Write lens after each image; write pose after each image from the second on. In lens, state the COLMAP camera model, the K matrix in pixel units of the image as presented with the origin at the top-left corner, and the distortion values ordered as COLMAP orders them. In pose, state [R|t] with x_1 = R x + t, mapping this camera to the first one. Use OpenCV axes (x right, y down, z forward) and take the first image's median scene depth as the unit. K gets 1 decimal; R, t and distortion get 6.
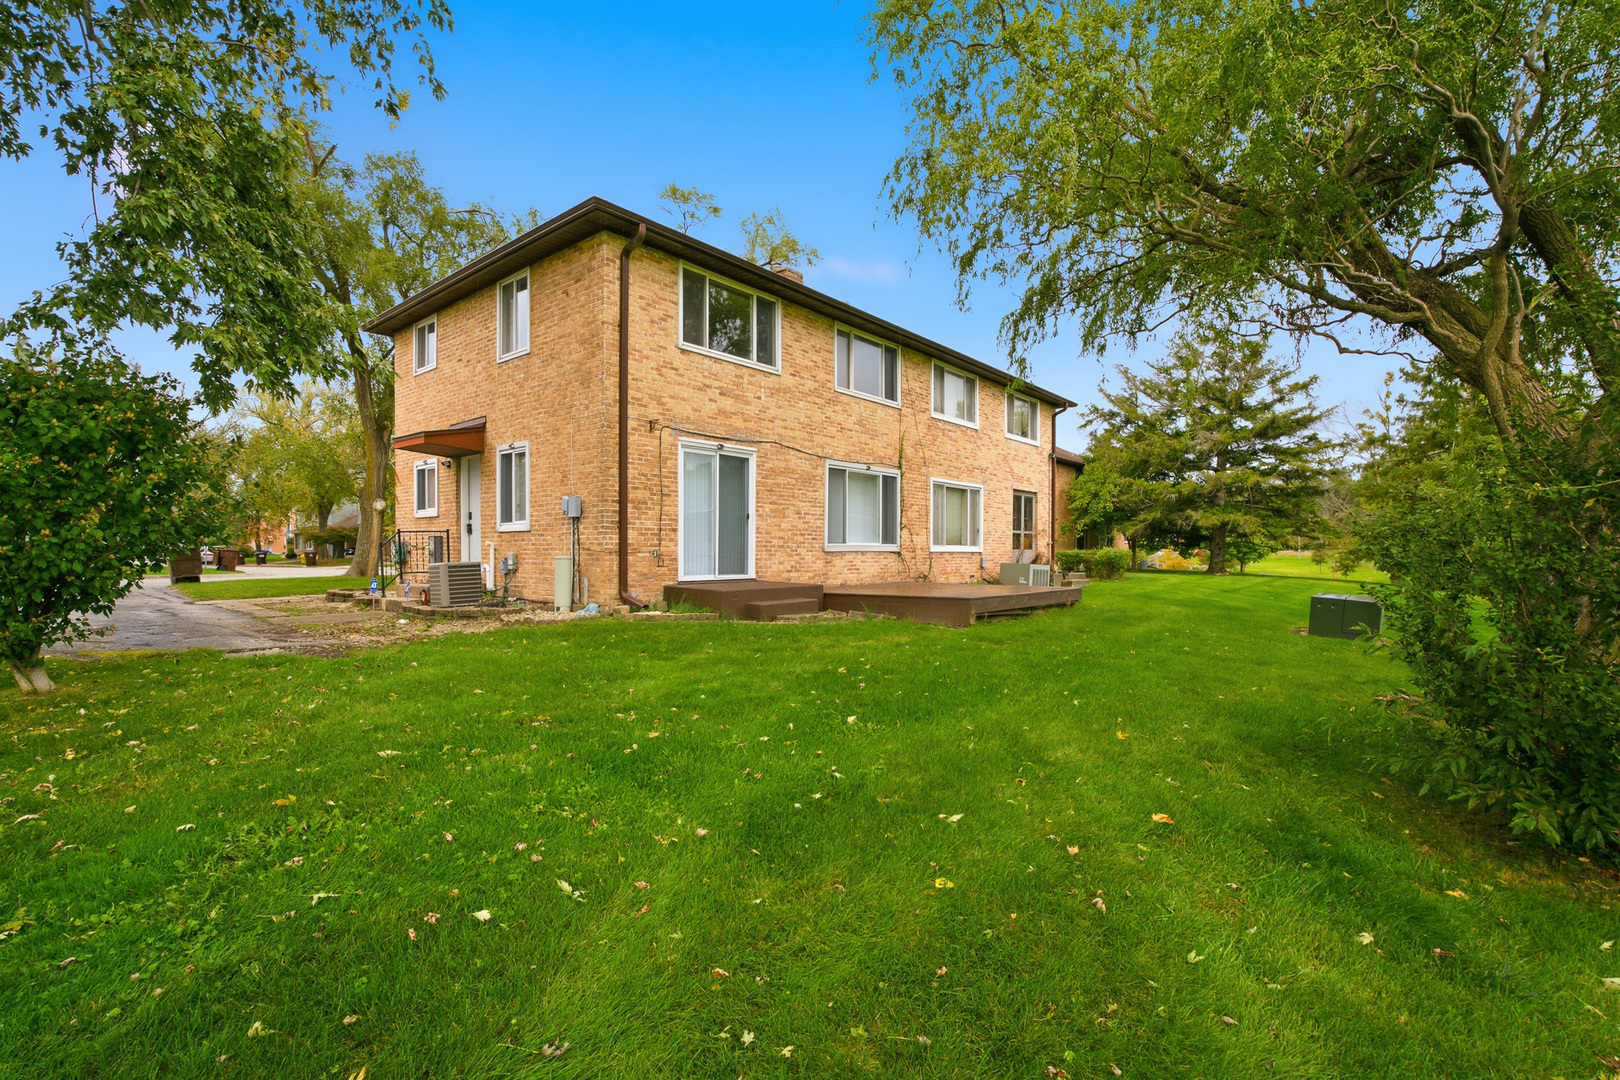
lens RADIAL K [[733.2, 0, 804.9], [0, 733.2, 553.9], [0, 0, 1]] dist [-0.011419, -0.000313]
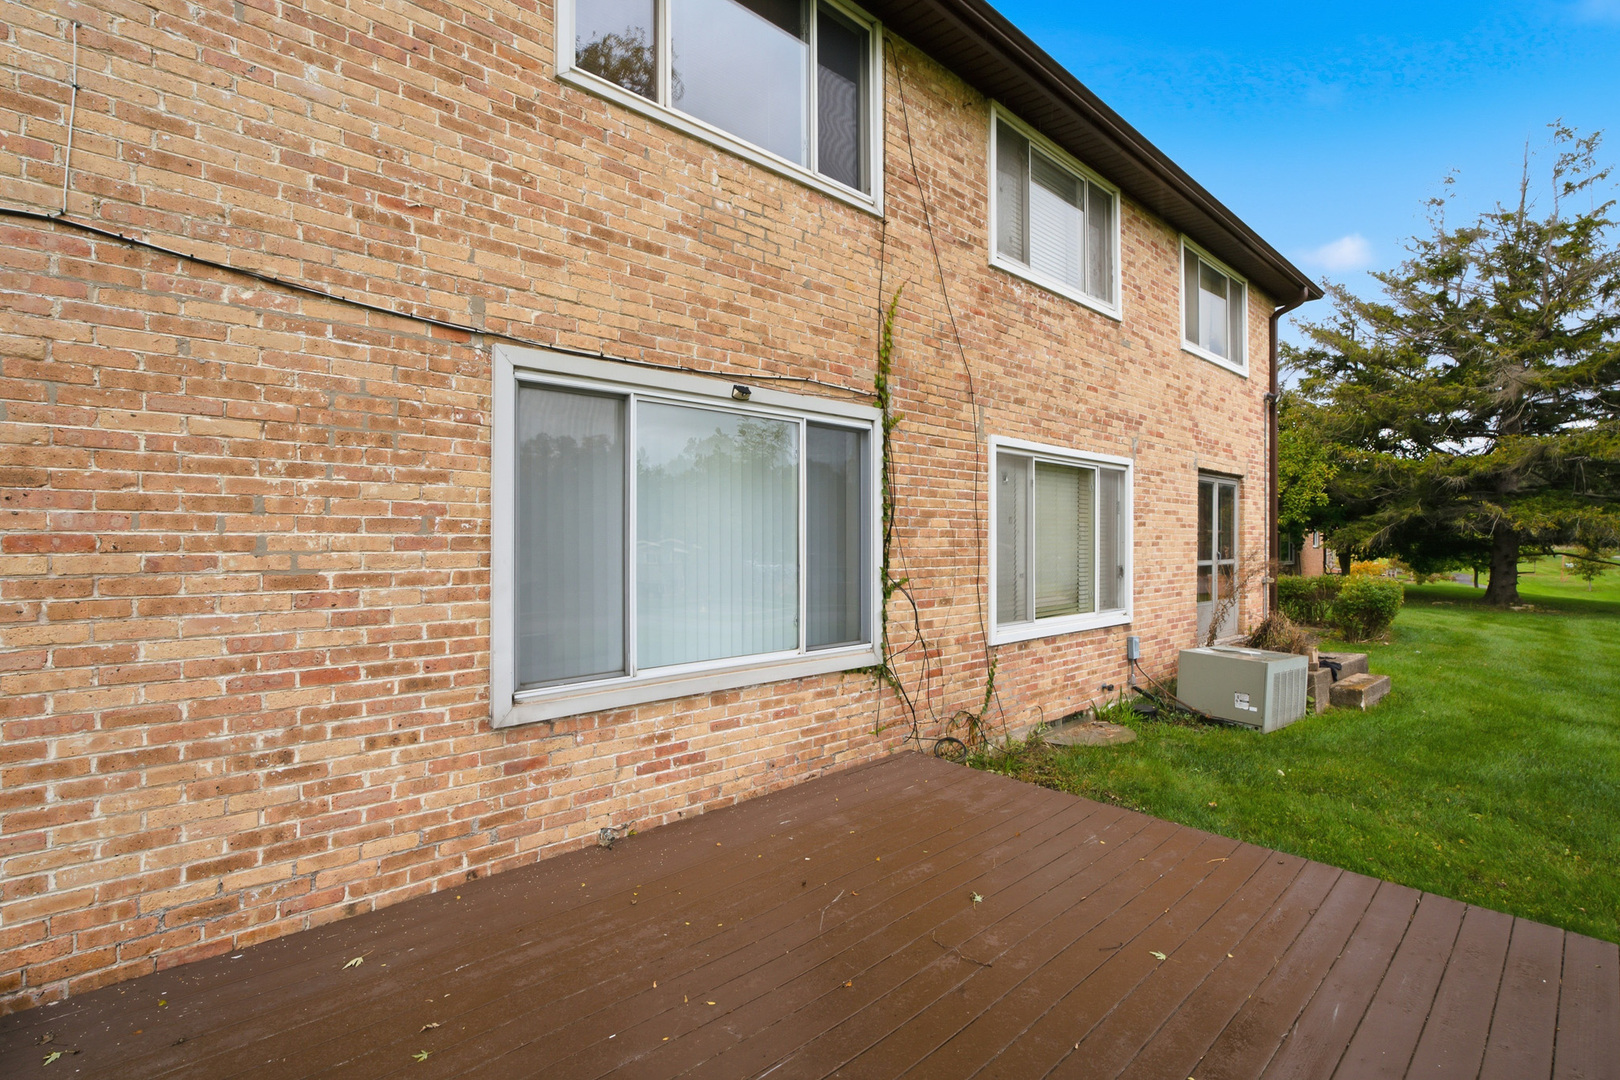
lens RADIAL K [[733.2, 0, 811.4], [0, 733.2, 534.6], [0, 0, 1]] dist [-0.011419, -0.000313]
pose [[0.991235, -0.002419, -0.132089, 0.132739], [0.000926, 0.999935, -0.011360, -0.052407], [0.132108, 0.011138, 0.991173, 0.637191]]
